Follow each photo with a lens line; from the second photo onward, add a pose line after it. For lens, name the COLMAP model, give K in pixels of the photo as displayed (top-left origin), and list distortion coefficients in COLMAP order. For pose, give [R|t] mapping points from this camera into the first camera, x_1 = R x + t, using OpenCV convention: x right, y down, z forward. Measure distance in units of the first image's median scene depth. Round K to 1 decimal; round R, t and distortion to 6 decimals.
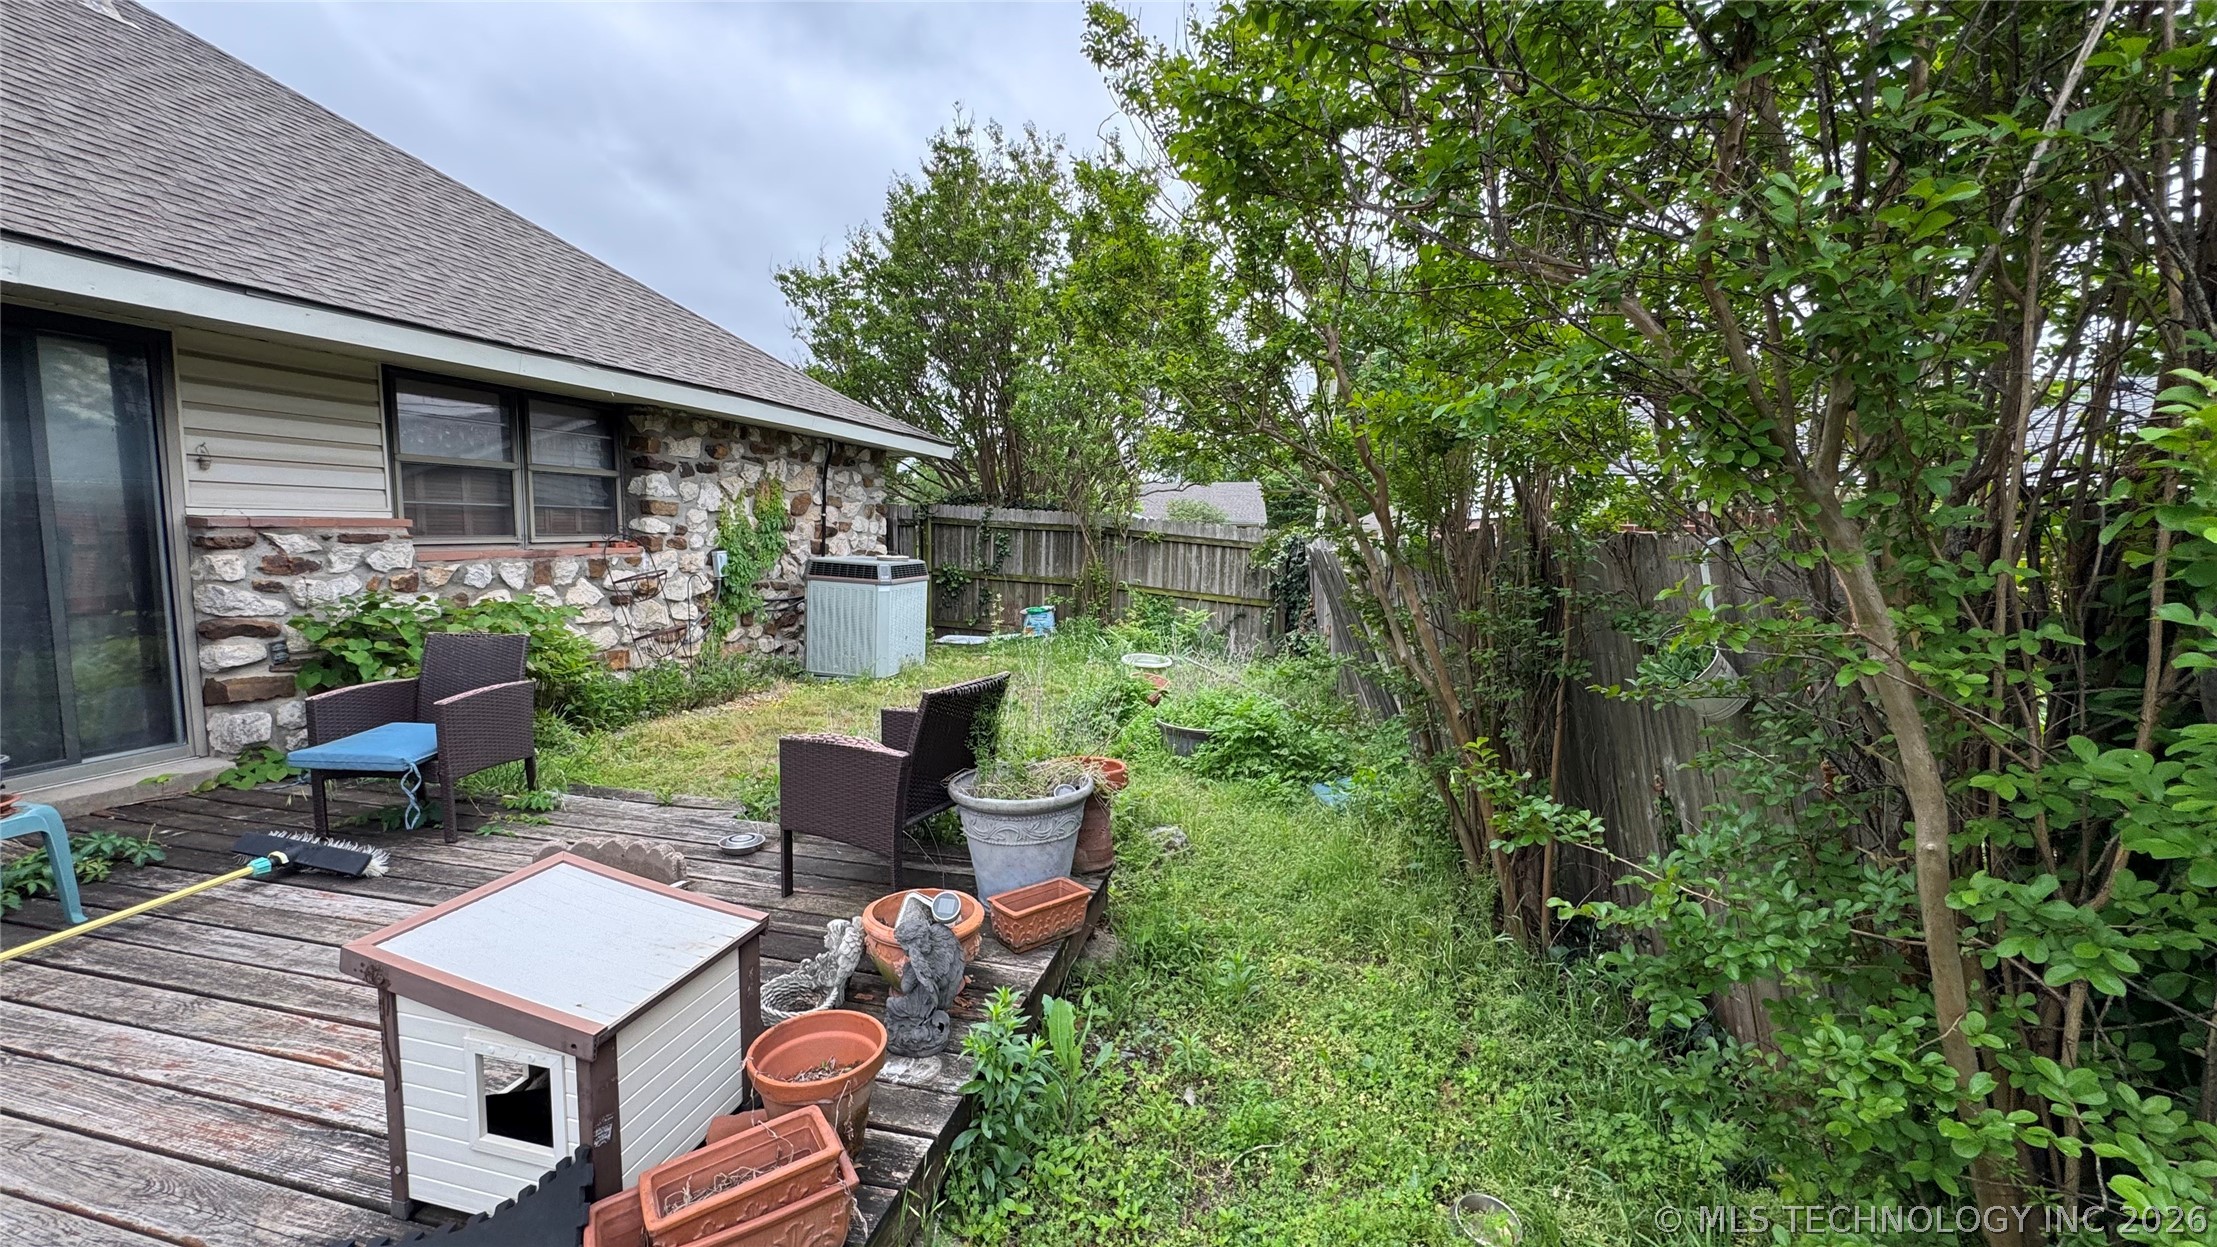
lens RADIAL K [[884.7, 0, 1115.6], [0, 884.7, 610.7], [0, 0, 1]] dist [-0.003685, 0.000363]
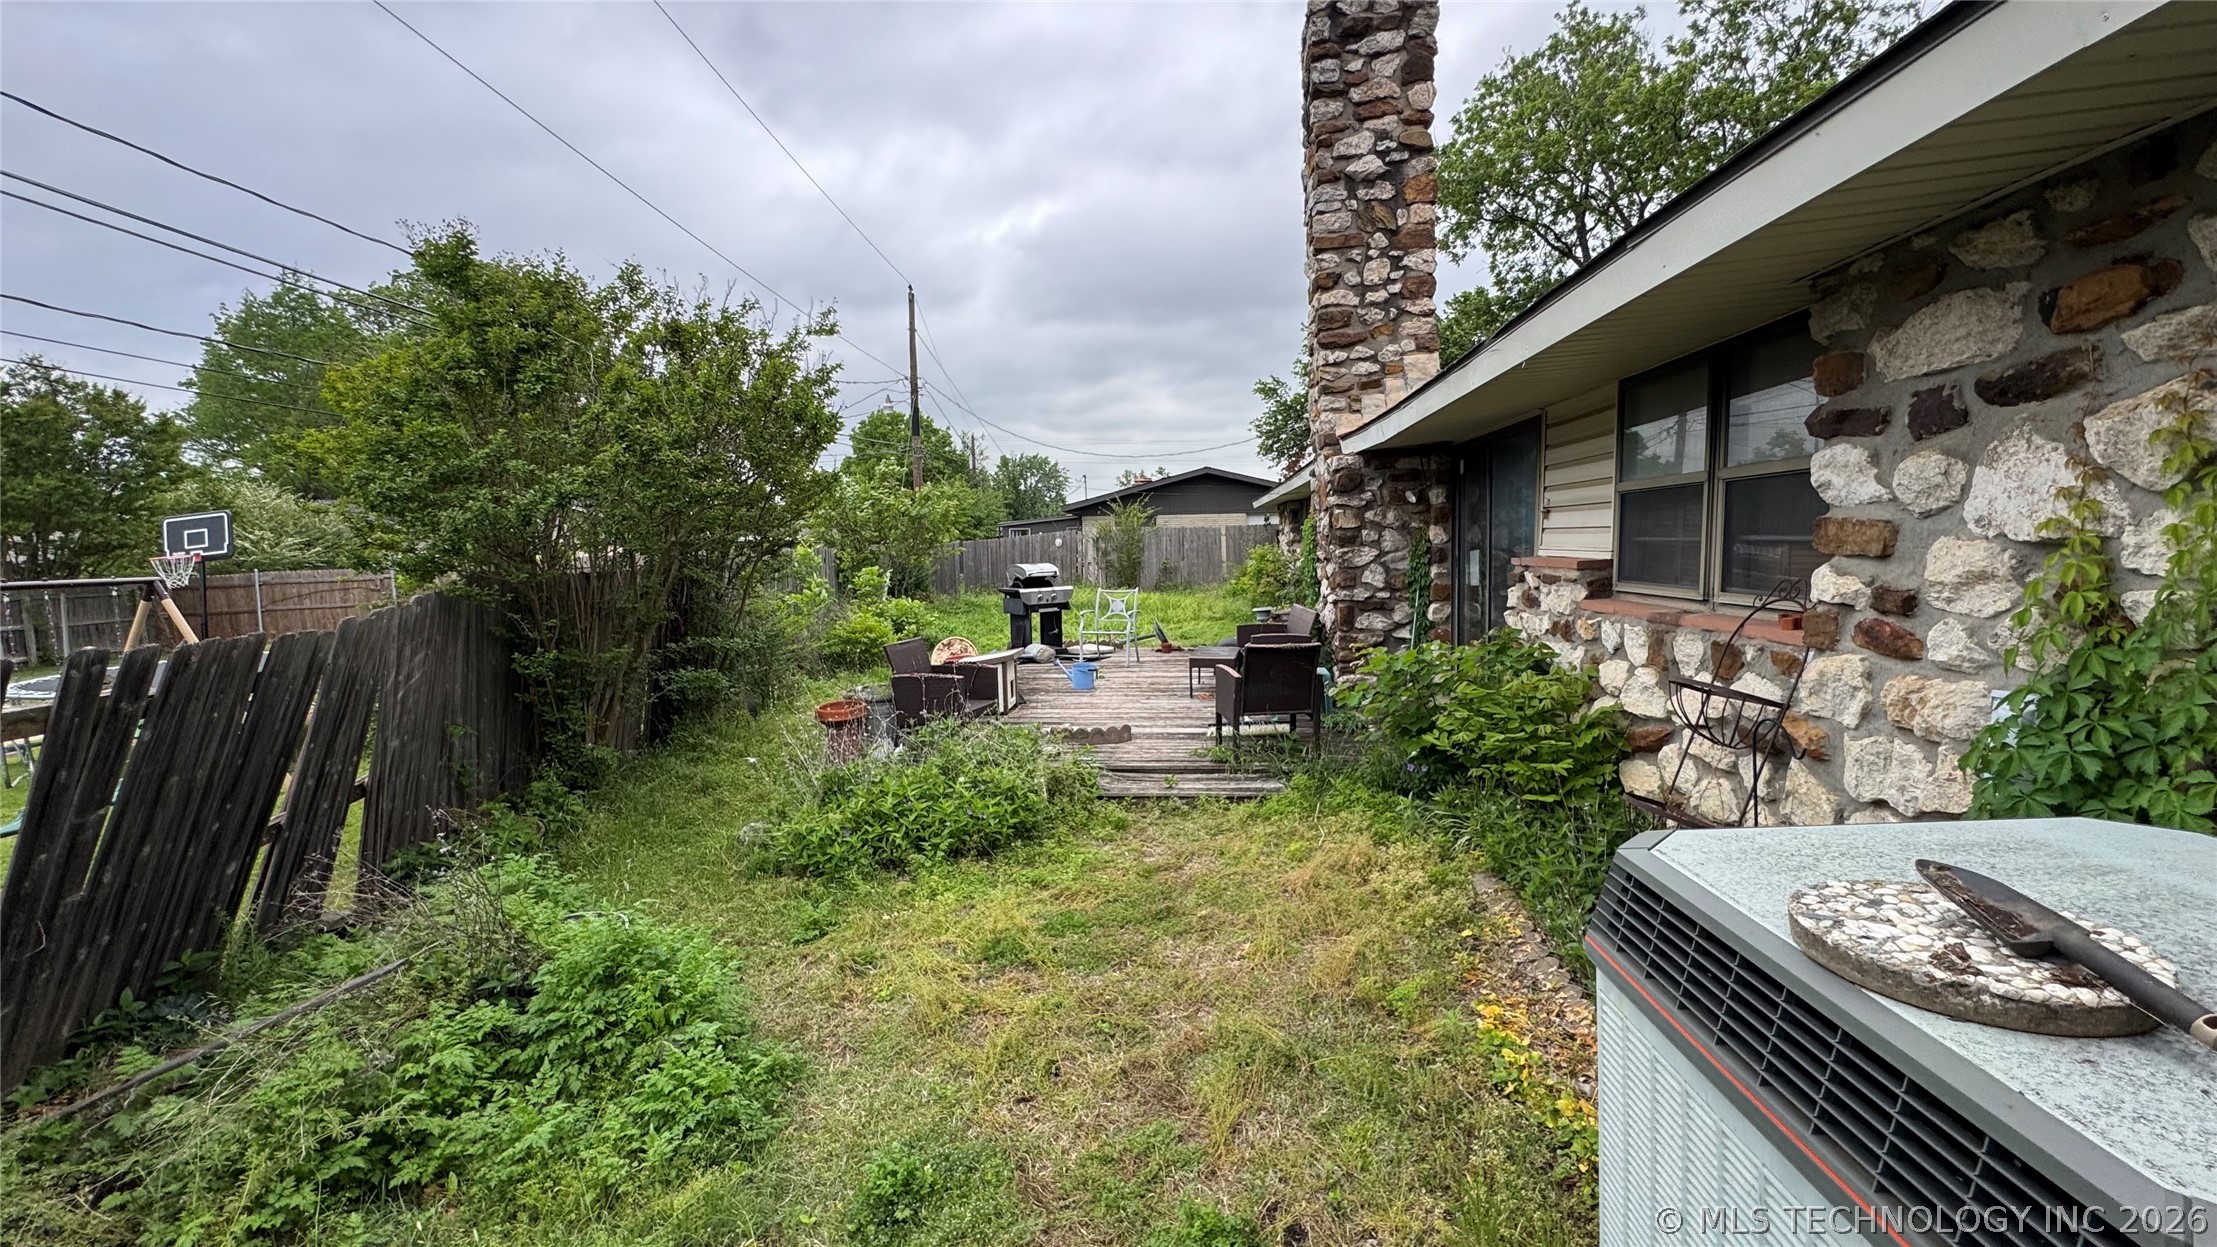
lens RADIAL K [[884.7, 0, 1121.8], [0, 884.7, 627.5], [0, 0, 1]] dist [-0.003685, 0.000363]
pose [[-0.988756, 0.019376, -0.148279, -0.227534], [-0.008653, 0.982495, 0.186089, -0.208917], [0.149289, 0.185280, -0.971280, 1.900091]]
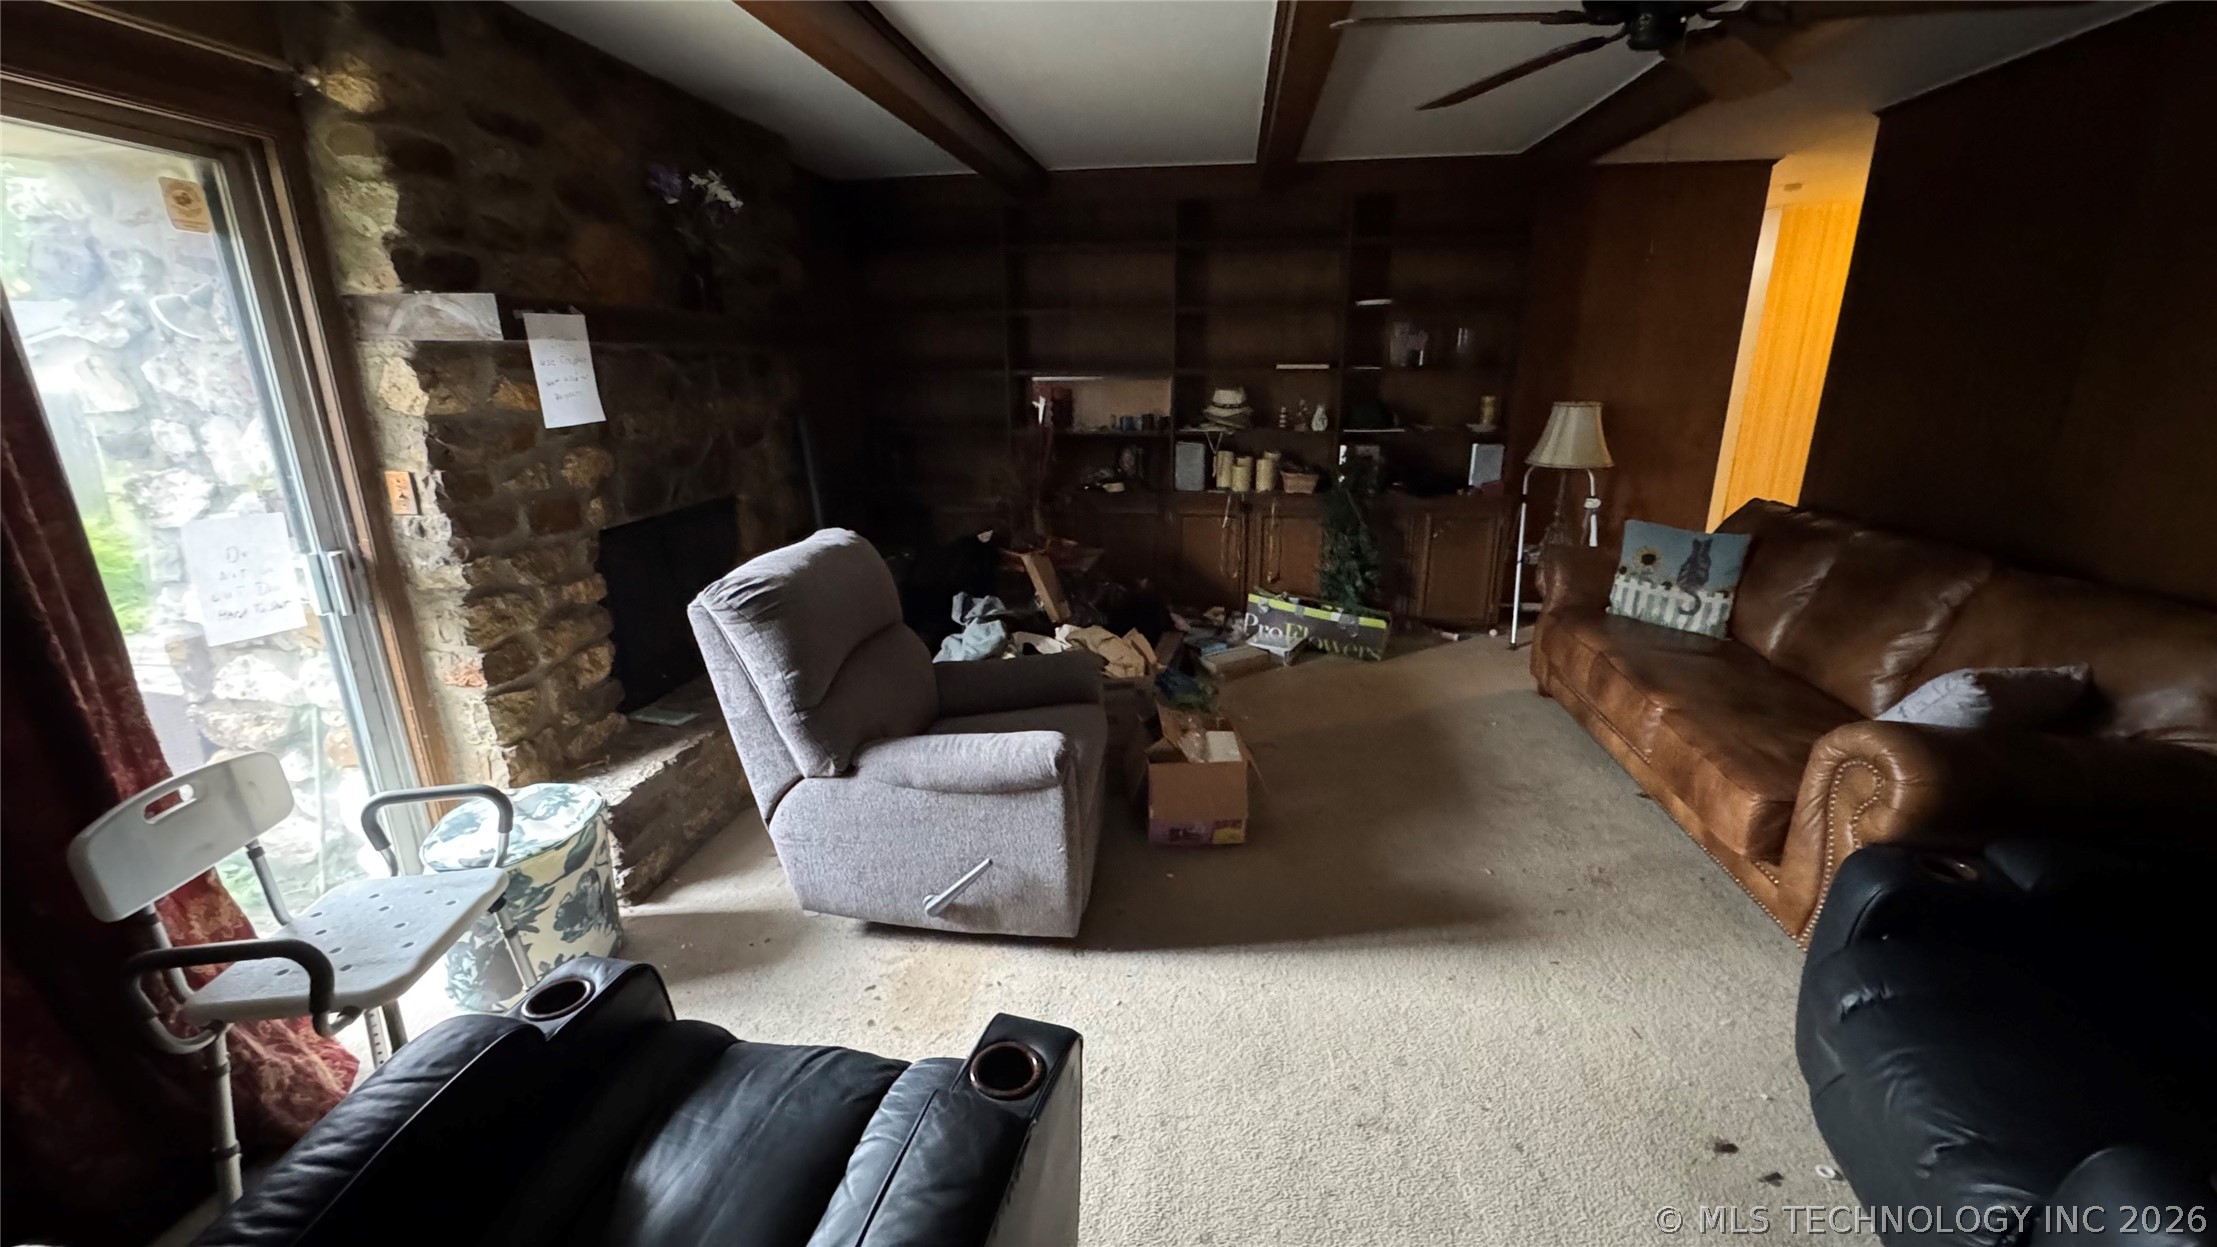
lens RADIAL K [[884.7, 0, 1107.3], [0, 884.7, 621.9], [0, 0, 1]] dist [-0.003685, 0.000363]
pose [[-0.994030, 0.026368, -0.105875, -1.375642], [-0.014928, 0.928369, 0.371361, -0.181101], [0.108083, 0.370724, -0.922432, 0.999547]]
